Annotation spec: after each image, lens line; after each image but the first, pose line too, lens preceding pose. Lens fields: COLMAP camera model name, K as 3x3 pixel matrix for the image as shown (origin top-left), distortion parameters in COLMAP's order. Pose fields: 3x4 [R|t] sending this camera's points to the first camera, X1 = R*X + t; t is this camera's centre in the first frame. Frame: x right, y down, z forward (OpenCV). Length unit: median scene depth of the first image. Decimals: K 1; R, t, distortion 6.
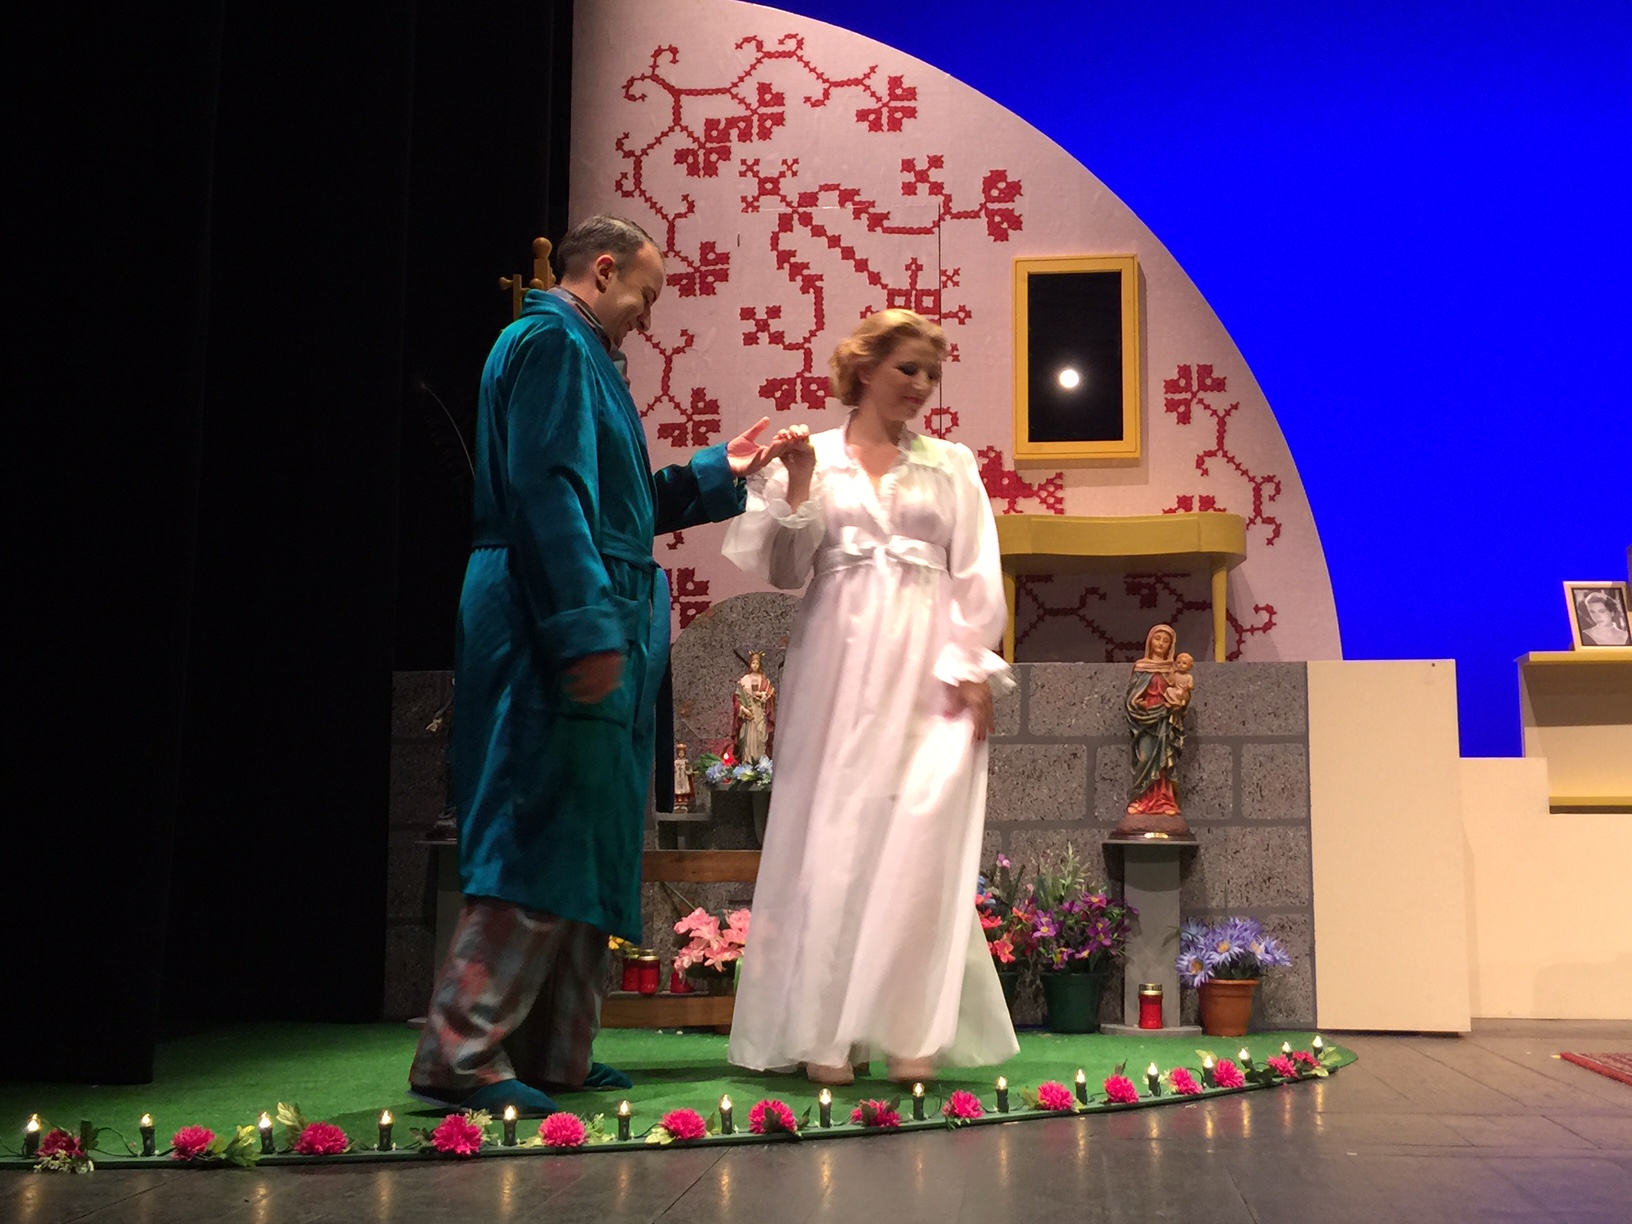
lens RADIAL K [[1977.4, 0, 816.0], [0, 1977.4, 612.0], [0, 0, 1]] dist [0.056321, -0.006708]
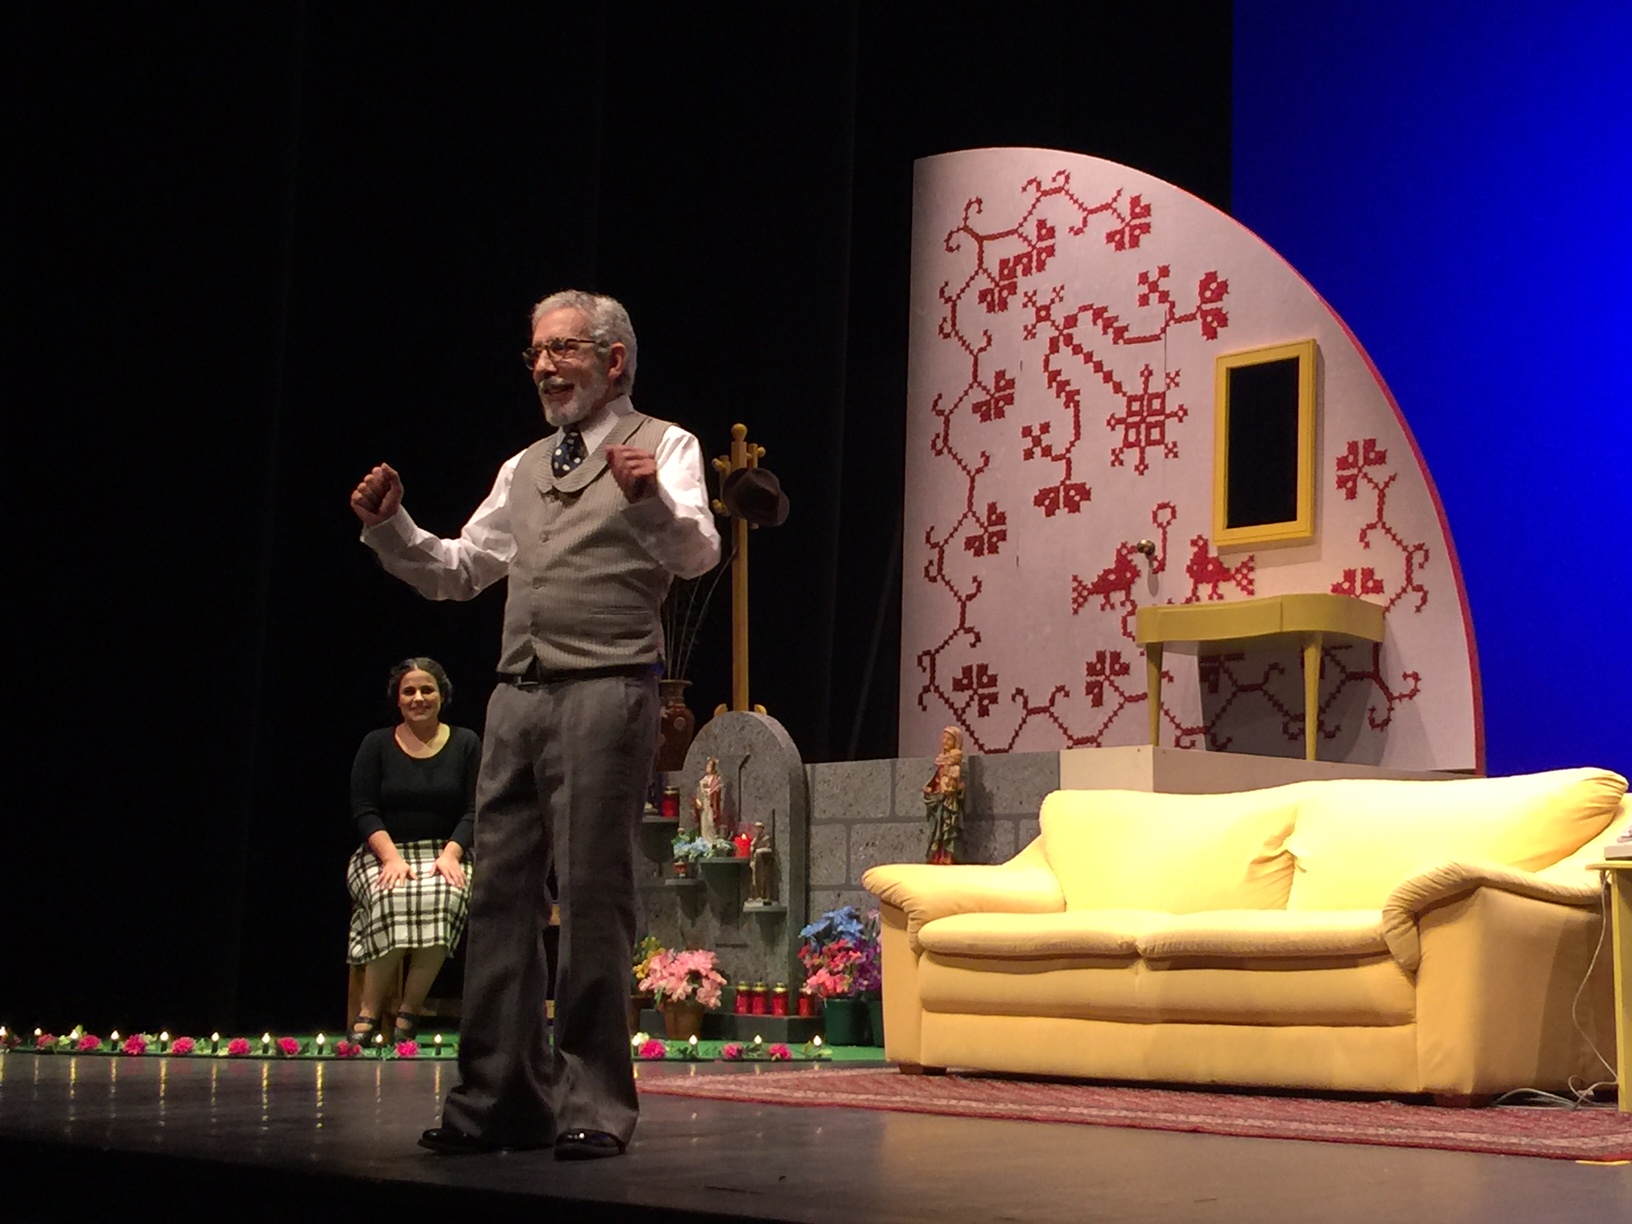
lens RADIAL K [[2686.9, 0, 816.0], [0, 2686.9, 612.0], [0, 0, 1]] dist [0.031909, 0.096286]
pose [[0.780244, -0.068495, -0.621714, 0.810419], [0.069167, 0.997338, -0.023074, -0.022497], [0.621639, -0.024999, 0.782905, -0.264246]]
